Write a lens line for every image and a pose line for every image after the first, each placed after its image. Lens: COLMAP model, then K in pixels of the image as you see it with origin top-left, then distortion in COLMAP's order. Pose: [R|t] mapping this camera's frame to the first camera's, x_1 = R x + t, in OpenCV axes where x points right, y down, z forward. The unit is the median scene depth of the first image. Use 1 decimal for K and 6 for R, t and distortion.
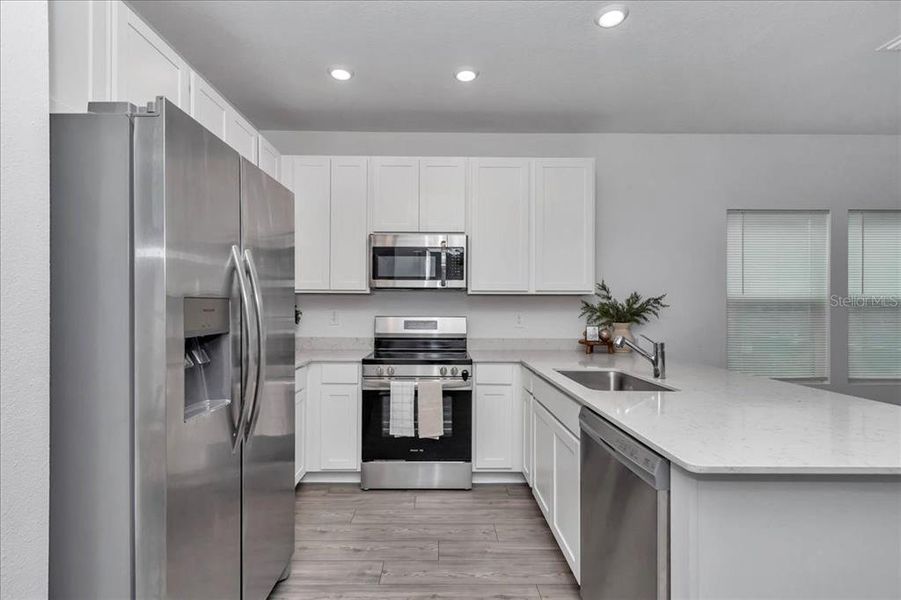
lens RADIAL K [[419.1, 0, 449.6], [0, 419.1, 303.5], [0, 0, 1]] dist [0.022265, 0.000232]
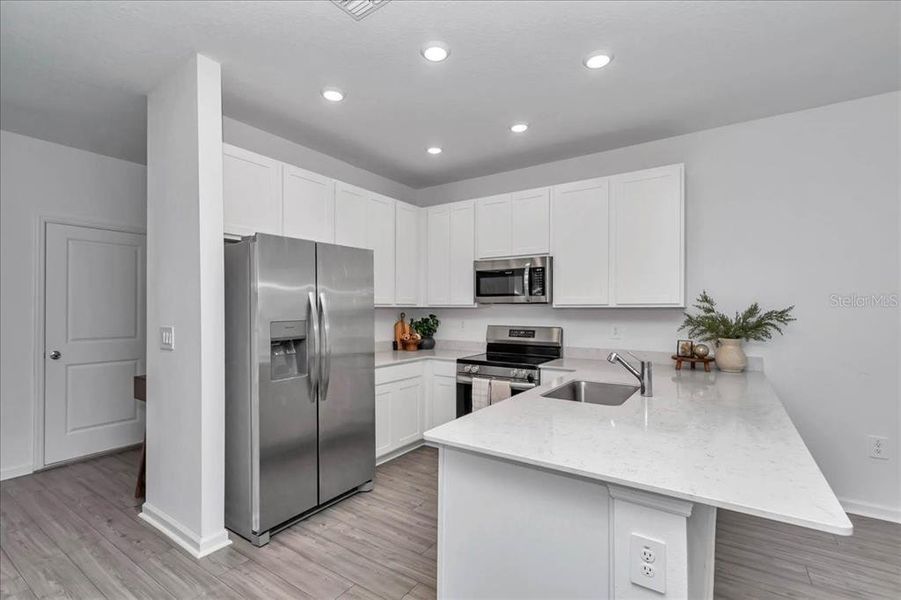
lens RADIAL K [[419.1, 0, 450.4], [0, 419.1, 305.5], [0, 0, 1]] dist [0.022265, 0.000232]
pose [[0.824601, -0.008268, -0.565654, 0.429435], [0.004025, 0.999954, -0.008748, -0.018399], [0.565700, 0.004937, 0.824596, -0.074121]]
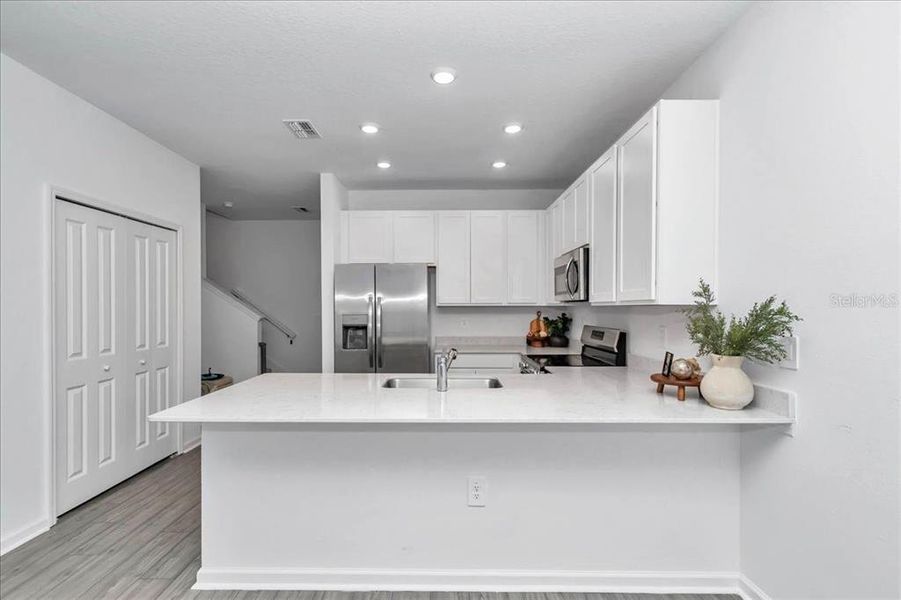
lens RADIAL K [[419.1, 0, 434.2], [0, 419.1, 305.2], [0, 0, 1]] dist [0.022265, 0.000232]
pose [[-0.030532, -0.011292, -0.999470, 0.980385], [0.005048, 0.999922, -0.011452, -0.012960], [0.999521, -0.005395, -0.030473, 0.635815]]
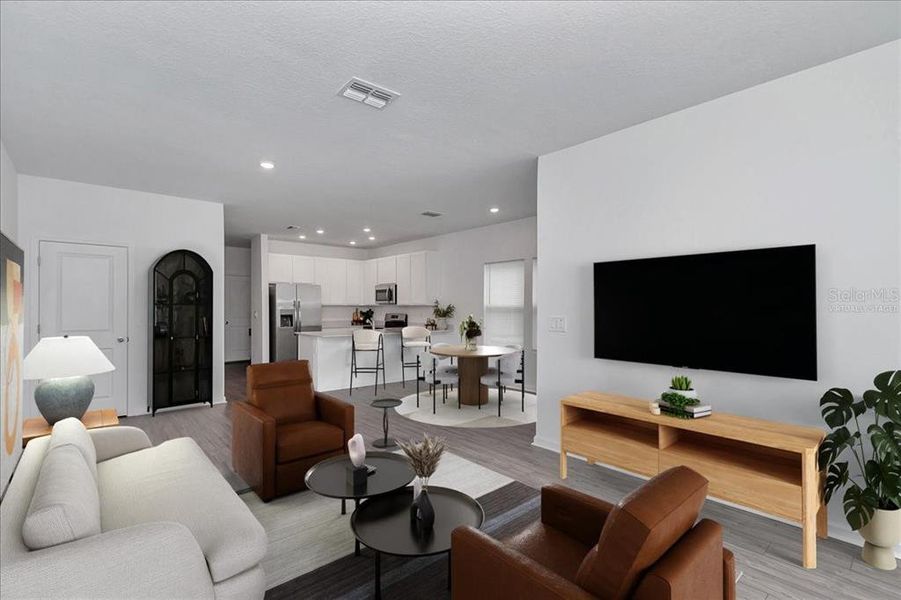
lens RADIAL K [[419.1, 0, 445.2], [0, 419.1, 305.1], [0, 0, 1]] dist [0.022265, 0.000232]
pose [[0.648083, -0.007639, -0.761531, 2.198525], [0.009131, 0.999956, -0.002260, -0.015131], [0.761515, -0.005489, 0.648125, -0.495078]]
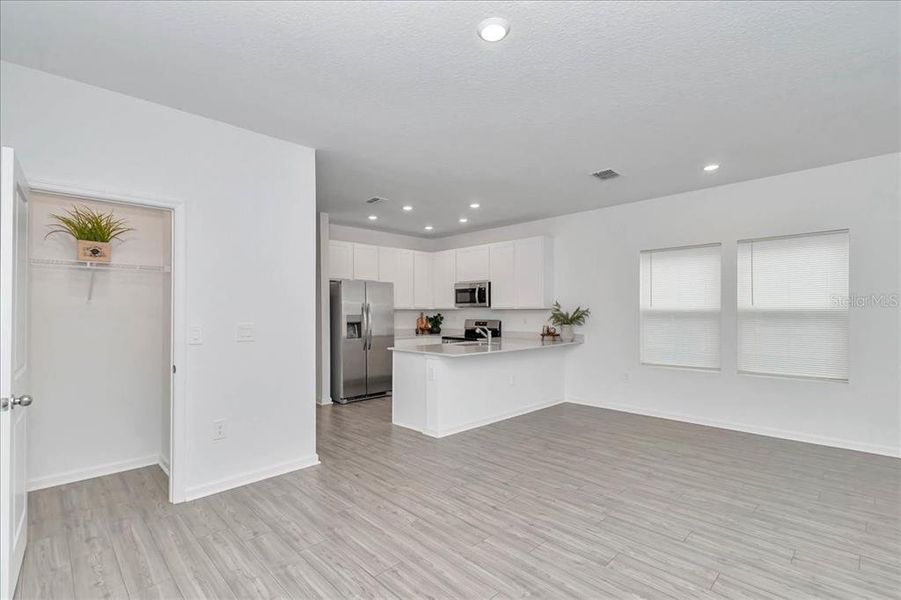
lens RADIAL K [[419.1, 0, 448.4], [0, 419.1, 302.7], [0, 0, 1]] dist [0.022265, 0.000232]
pose [[0.693773, -0.020801, -0.719894, 1.331596], [0.007921, 0.999743, -0.021254, -0.011032], [0.720151, 0.009044, 0.693759, -0.569909]]
